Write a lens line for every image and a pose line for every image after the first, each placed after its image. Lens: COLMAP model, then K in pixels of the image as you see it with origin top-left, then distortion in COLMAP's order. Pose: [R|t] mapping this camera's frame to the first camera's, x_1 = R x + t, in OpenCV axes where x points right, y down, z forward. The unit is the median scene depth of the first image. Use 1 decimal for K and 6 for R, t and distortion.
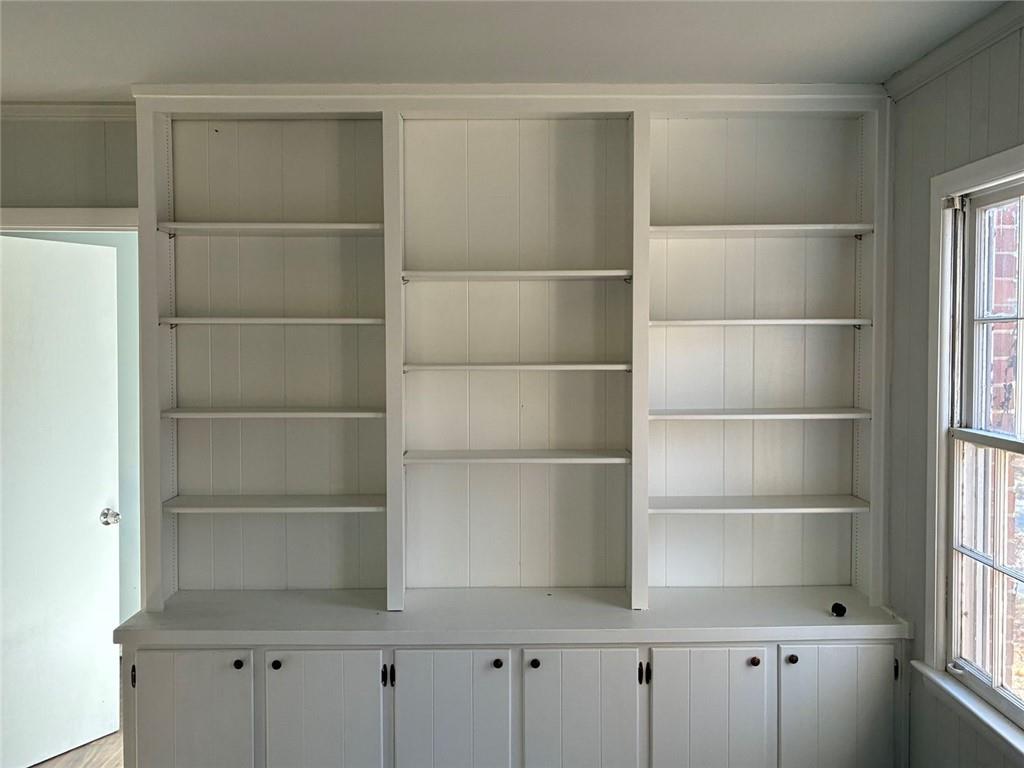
lens RADIAL K [[1028.4, 0, 509.0], [0, 1028.4, 374.4], [0, 0, 1]] dist [0.016316, 0.000000]
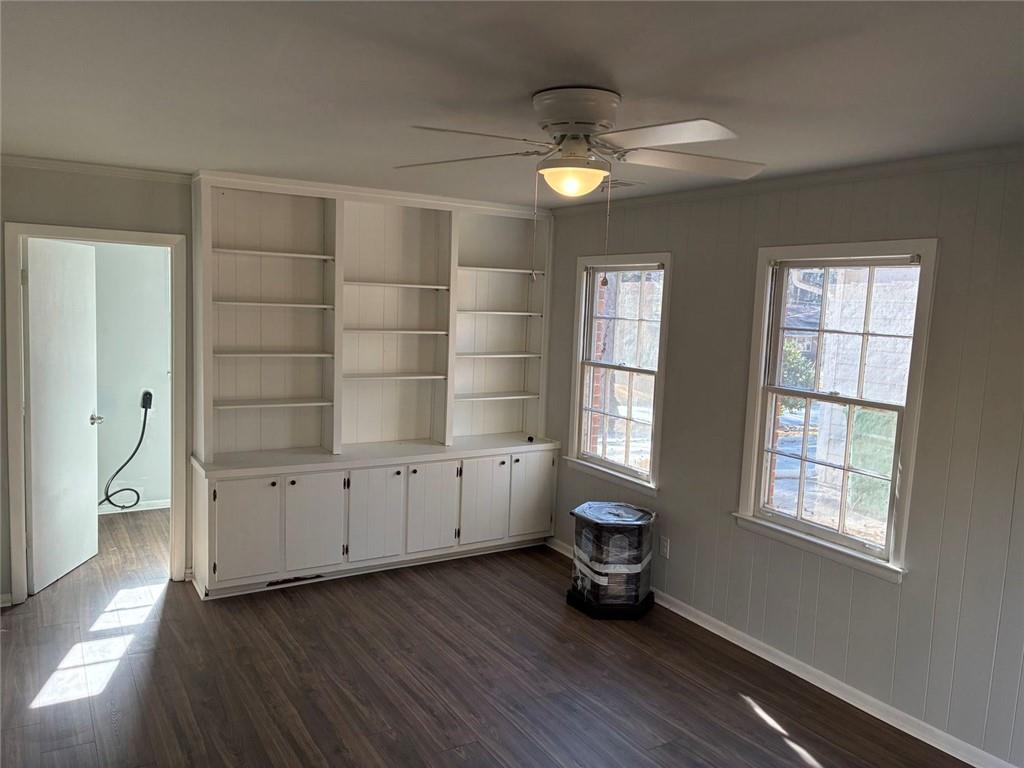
lens RADIAL K [[773.6, 0, 520.6], [0, 773.6, 379.0], [0, 0, 1]] dist [0.054441, -0.058947]
pose [[0.851293, -0.015961, 0.524448, -0.593261], [-0.021251, 0.997668, 0.064858, -0.018136], [-0.524261, -0.066358, 0.848968, -0.440583]]
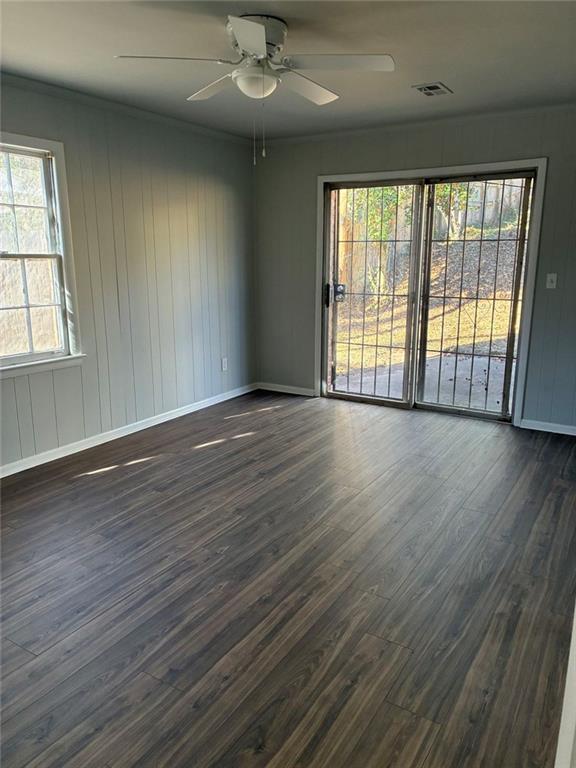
lens RADIAL K [[580.2, 0, 283.6], [0, 580.2, 377.5], [0, 0, 1]] dist [0.054441, -0.058947]
pose [[-0.842840, -0.114547, 0.525832, -0.670533], [0.021924, 0.968966, 0.246220, 0.034682], [-0.537717, 0.219052, -0.814172, 0.962496]]
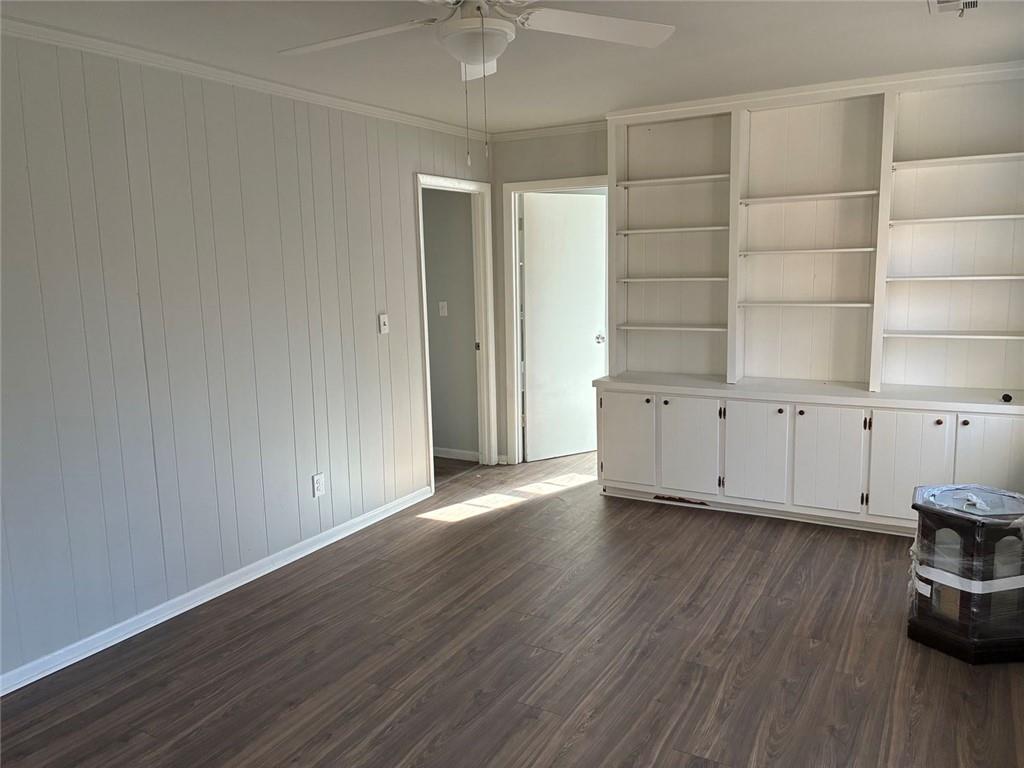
lens RADIAL K [[773.6, 0, 518.7], [0, 773.6, 377.3], [0, 0, 1]] dist [0.054441, -0.058947]
pose [[0.867969, 0.057701, -0.493254, 0.254688], [-0.000143, 0.993256, 0.115938, 0.053131], [0.496618, -0.100560, 0.862125, -0.422707]]
